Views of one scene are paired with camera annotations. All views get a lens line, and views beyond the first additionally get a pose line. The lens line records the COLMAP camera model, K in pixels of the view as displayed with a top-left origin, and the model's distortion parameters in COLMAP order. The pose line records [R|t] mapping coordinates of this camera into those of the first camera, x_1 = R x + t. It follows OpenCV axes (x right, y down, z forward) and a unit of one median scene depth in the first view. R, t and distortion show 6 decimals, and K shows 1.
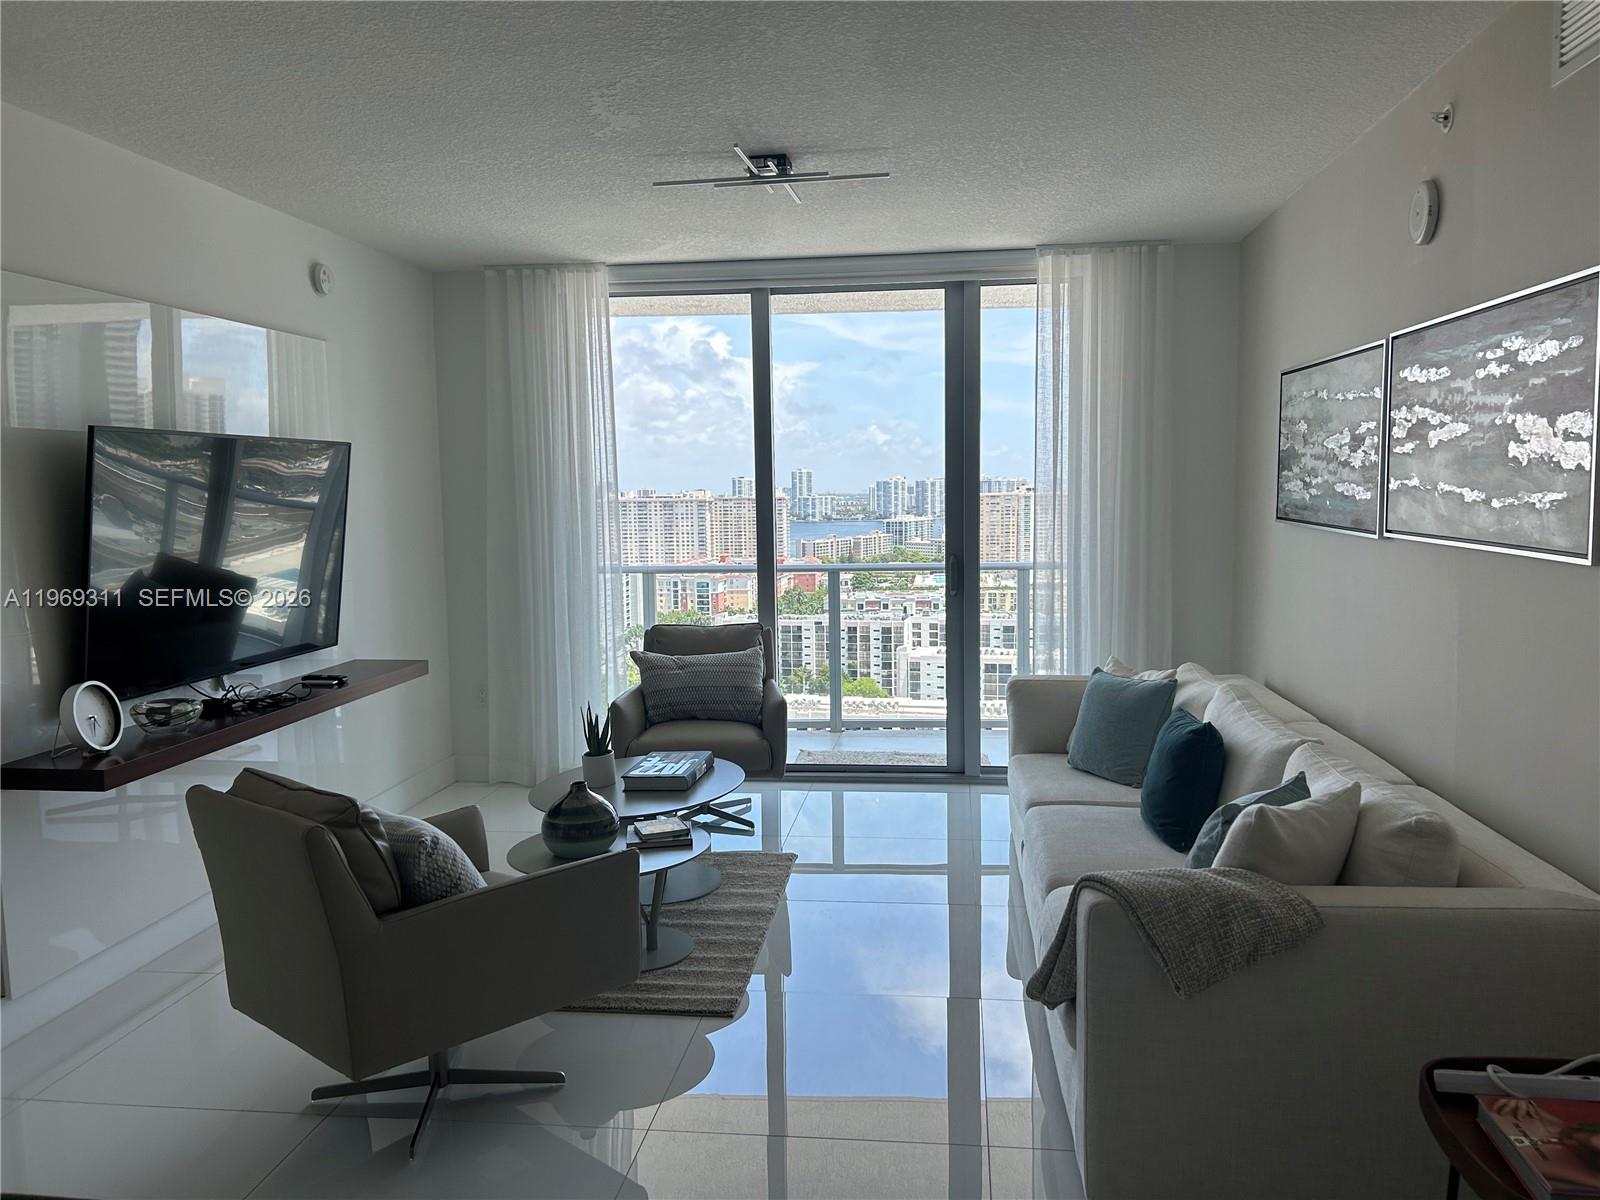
lens RADIAL K [[1204.8, 0, 807.8], [0, 1204.8, 604.5], [0, 0, 1]] dist [0.061659, -0.067535]
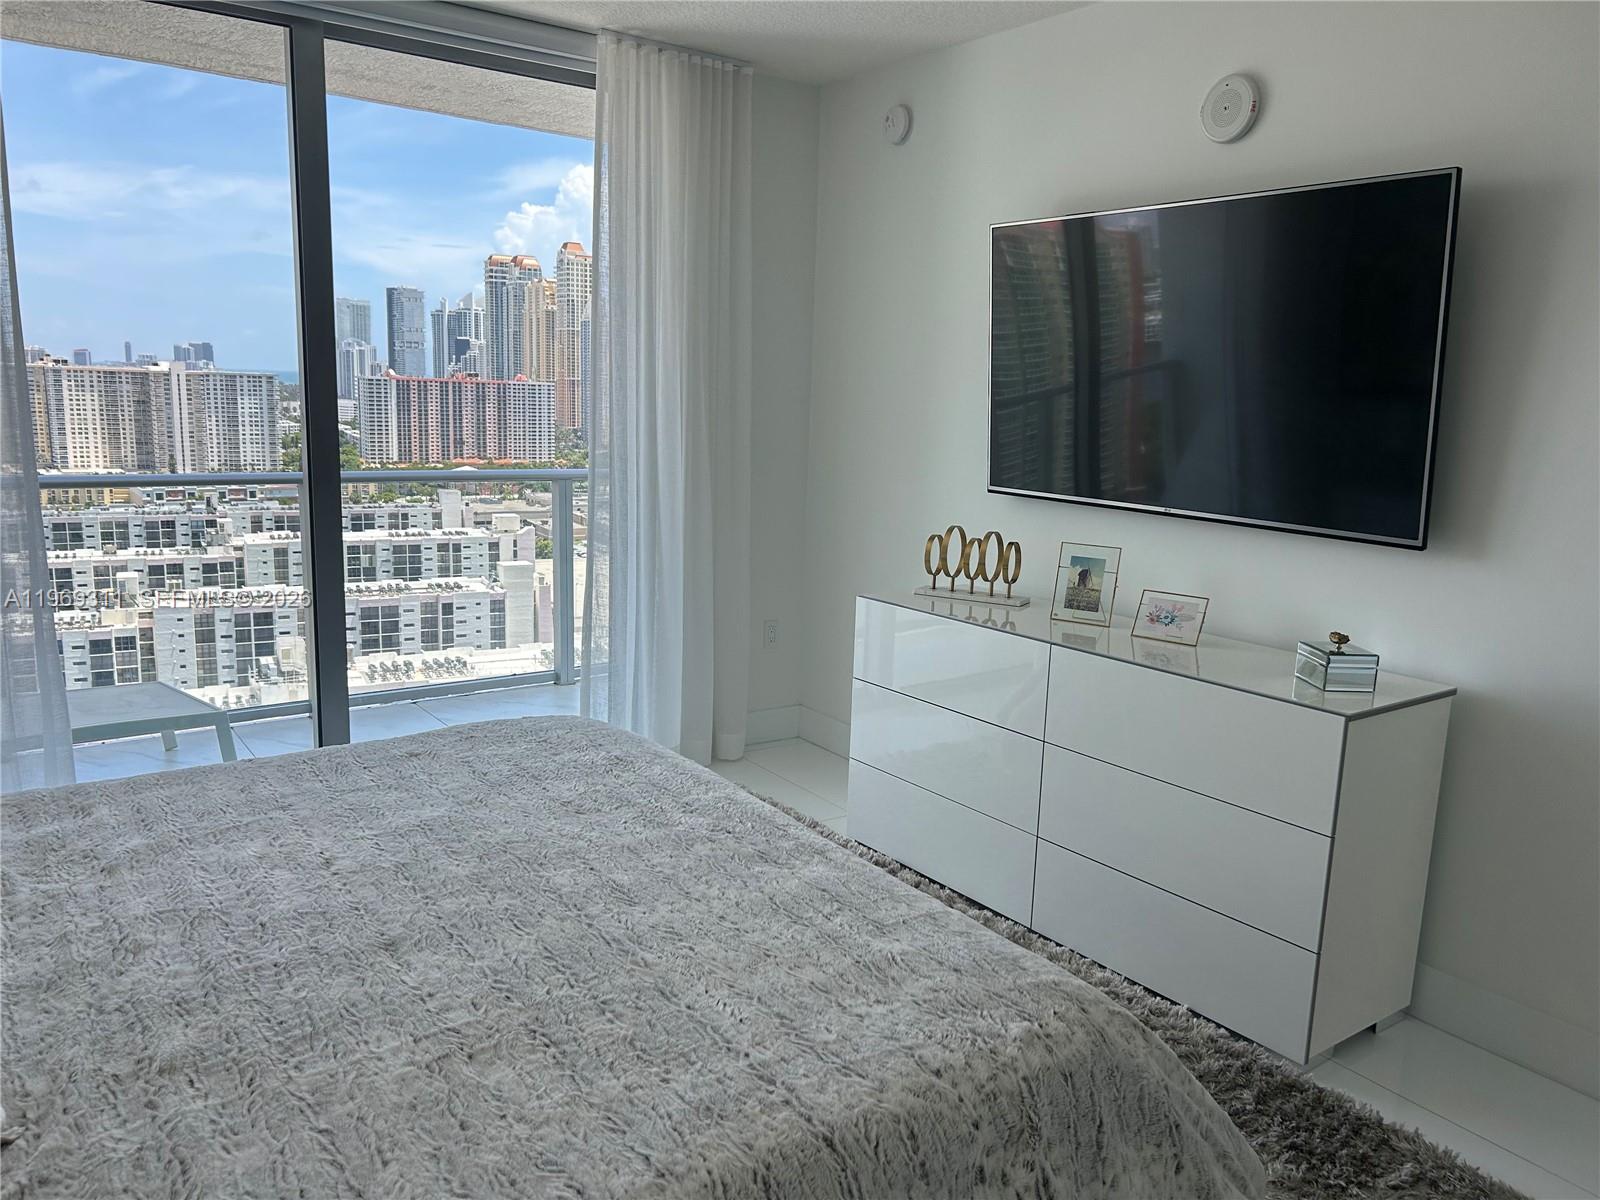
lens RADIAL K [[1204.8, 0, 776.3], [0, 1204.8, 618.9], [0, 0, 1]] dist [0.061659, -0.067535]
pose [[0.745597, -0.089446, 0.660366, -0.910725], [0.020307, 0.993541, 0.111646, -0.025473], [-0.666087, -0.069832, 0.742598, 0.436578]]
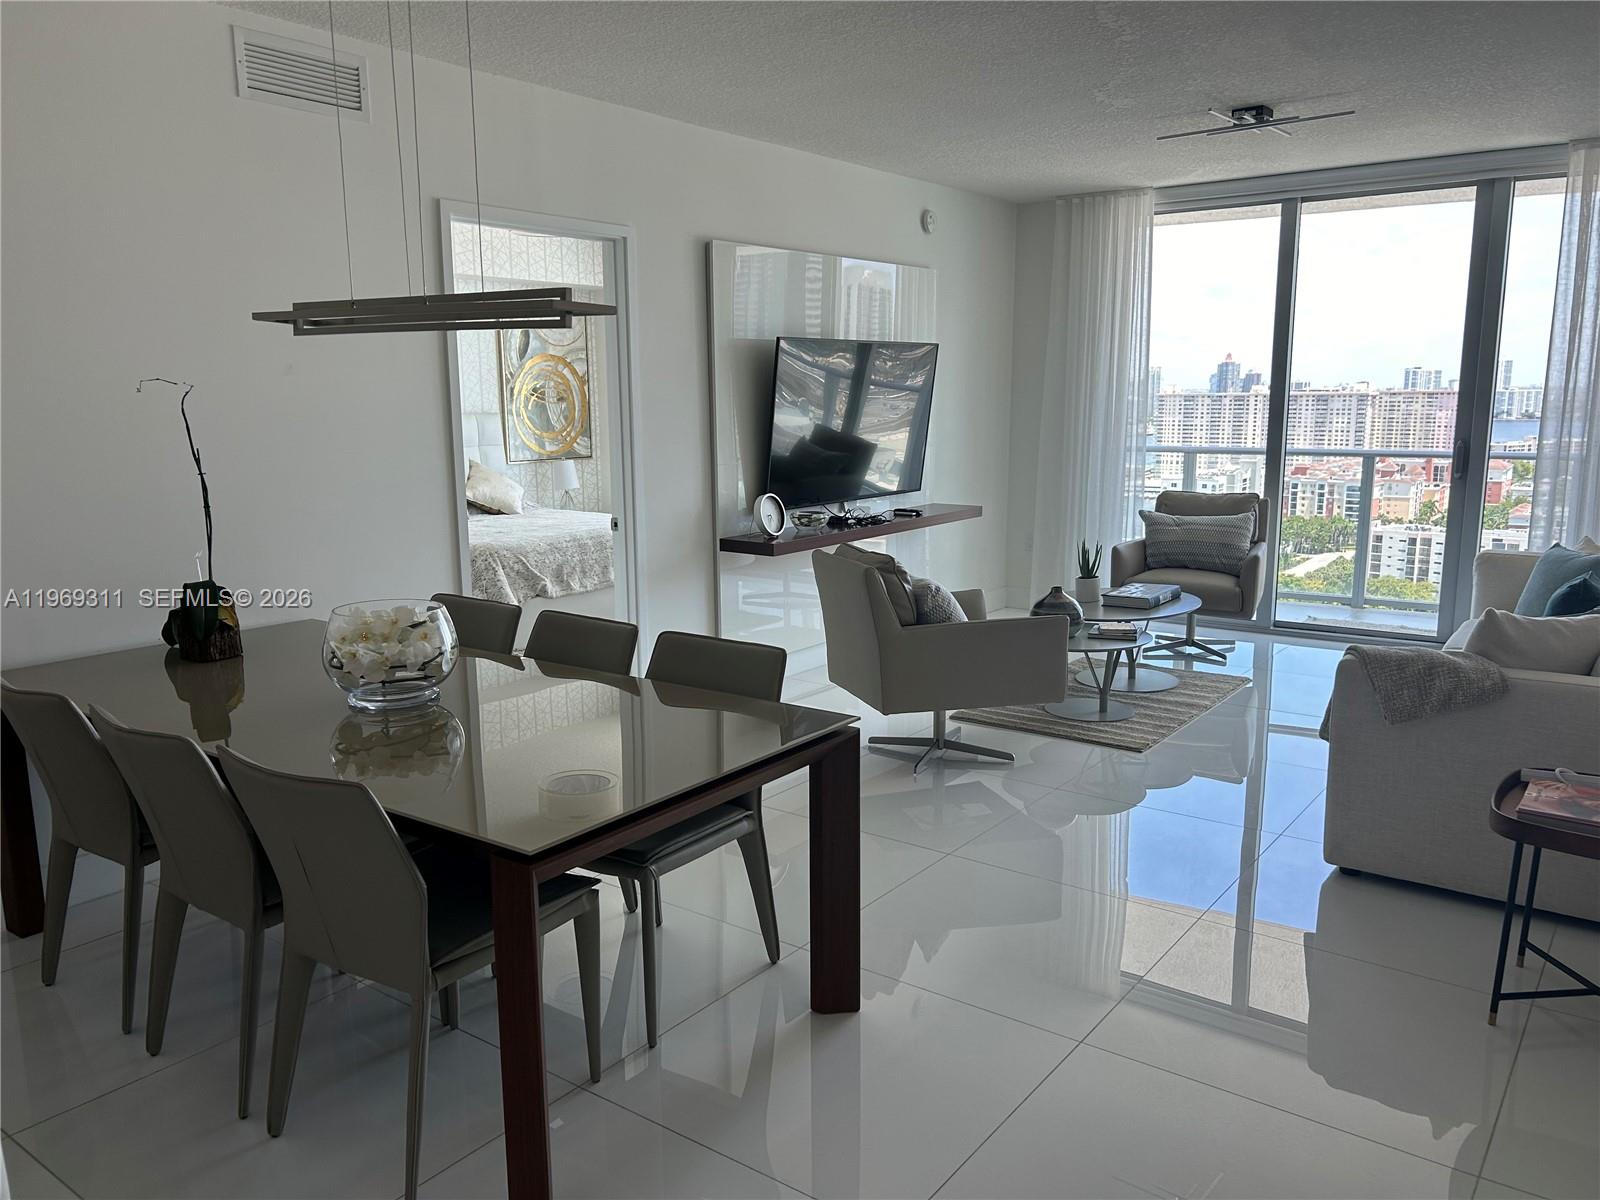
lens RADIAL K [[1204.8, 0, 794.7], [0, 1204.8, 612.3], [0, 0, 1]] dist [0.061659, -0.067535]
pose [[0.867738, 0.098105, -0.487243, 0.152666], [-0.052504, 0.992934, 0.106421, 0.027173], [0.494240, -0.066763, 0.866758, -0.247302]]
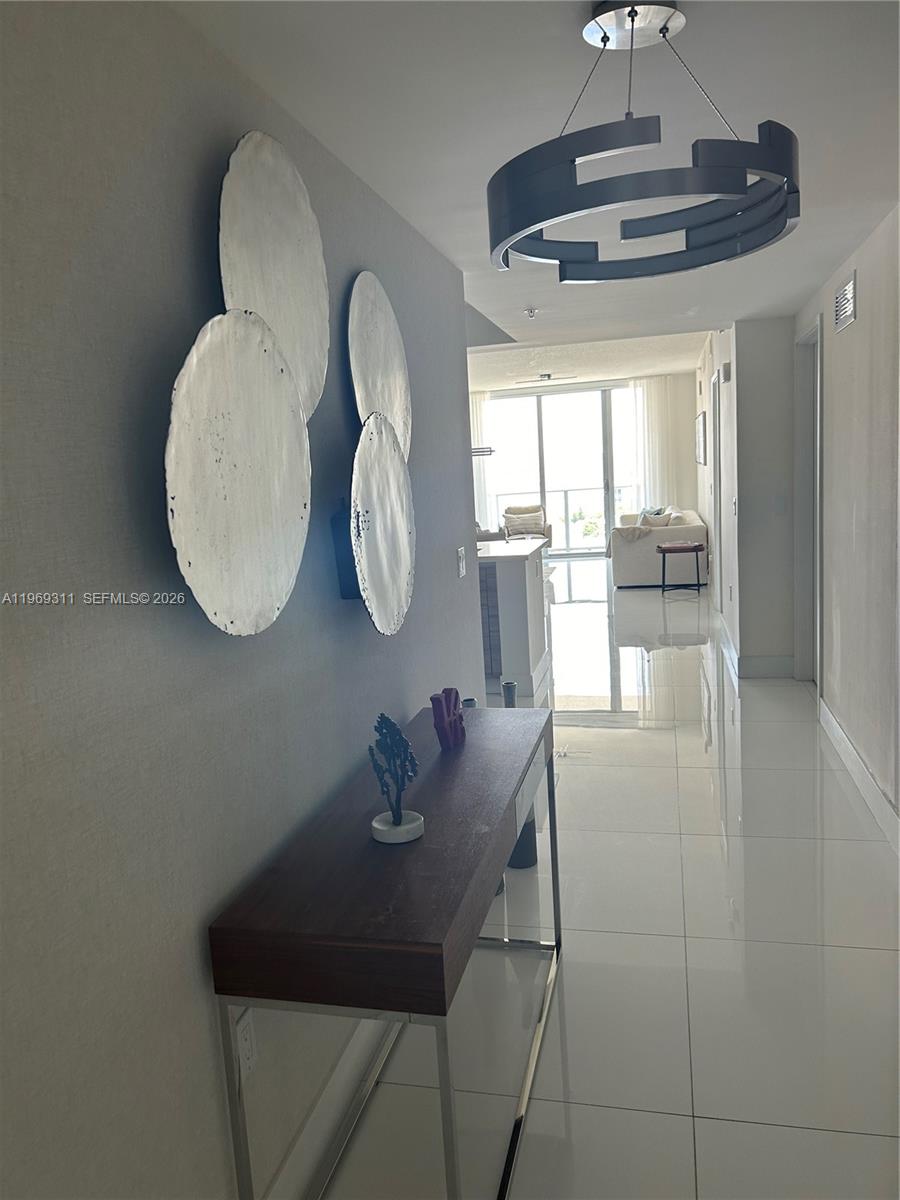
lens RADIAL K [[903.6, 0, 421.7], [0, 903.6, 624.1], [0, 0, 1]] dist [0.061659, -0.067535]
pose [[0.989436, -0.029626, -0.141908, -0.024211], [0.040747, 0.996266, 0.076116, 0.131086], [0.139123, -0.081094, 0.986949, -1.362861]]
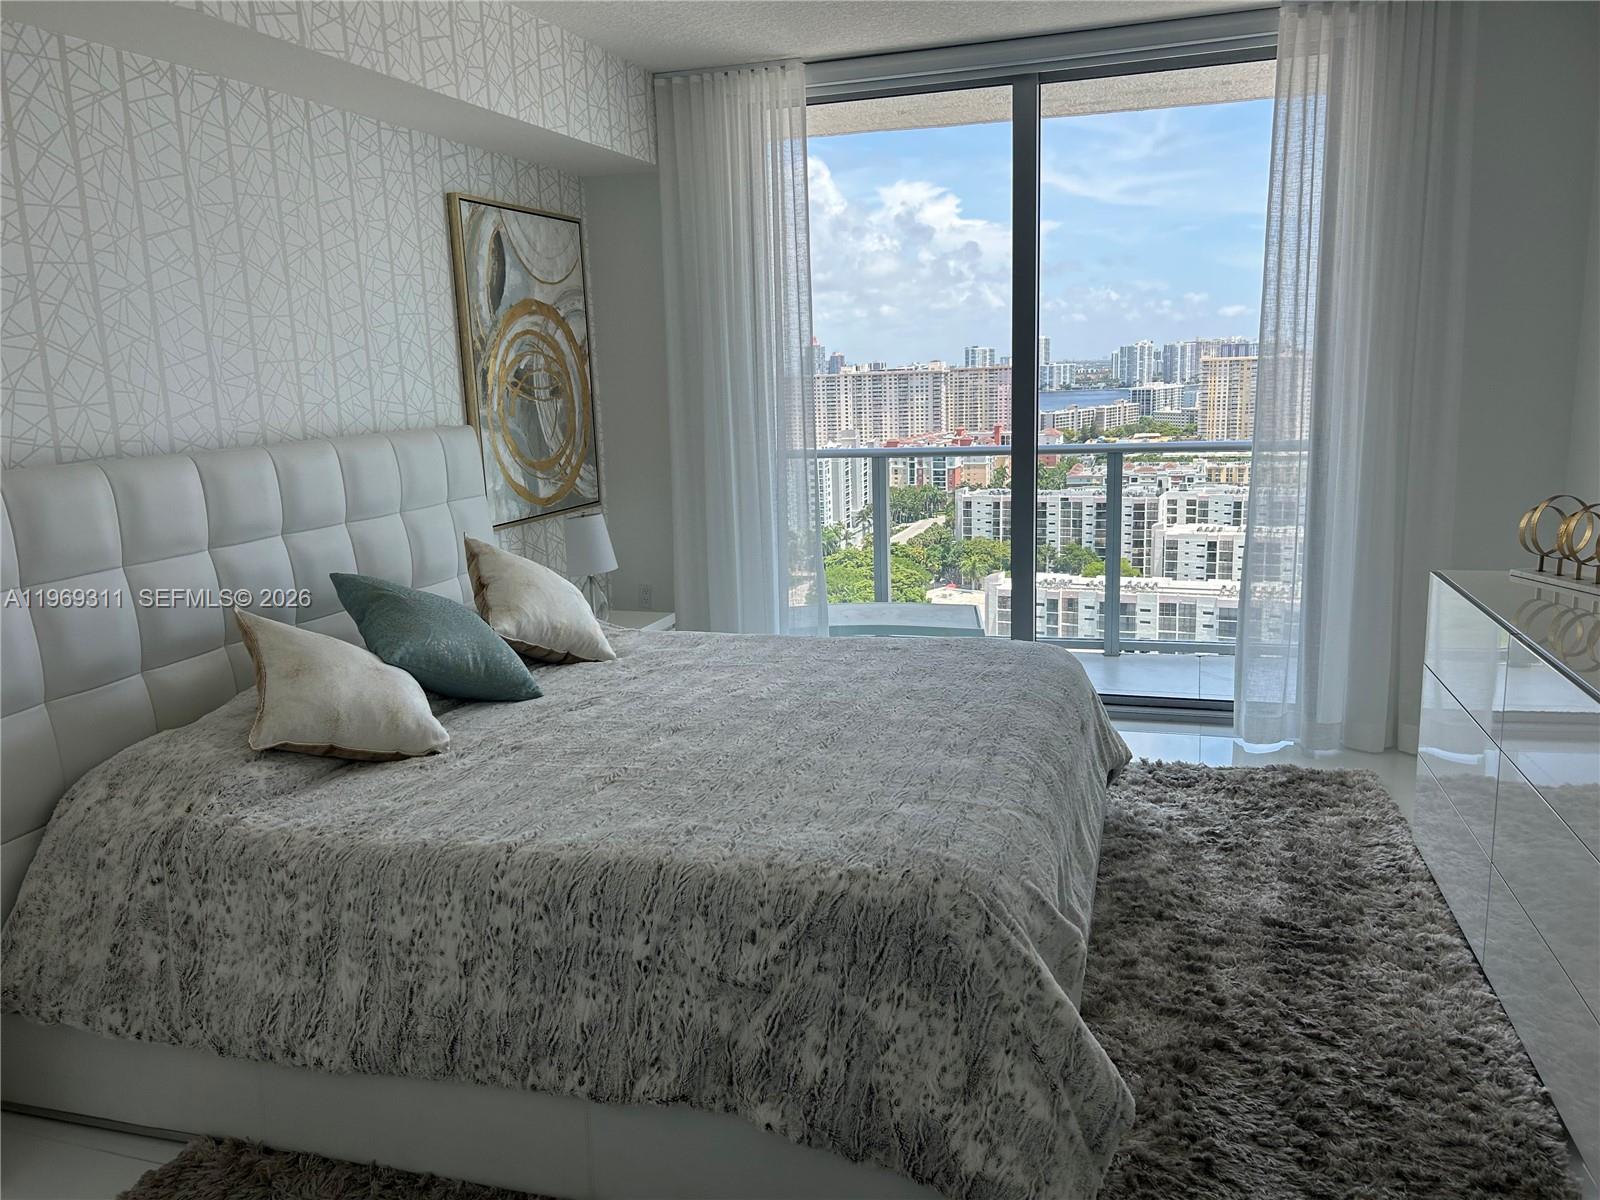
lens RADIAL K [[1204.8, 0, 800.5], [0, 1204.8, 609.0], [0, 0, 1]] dist [0.061659, -0.067535]
pose [[0.981860, 0.016059, -0.188927, -0.641434], [0.004177, 0.994333, 0.106227, -0.009381], [0.189562, -0.105089, 0.976229, 0.264360]]
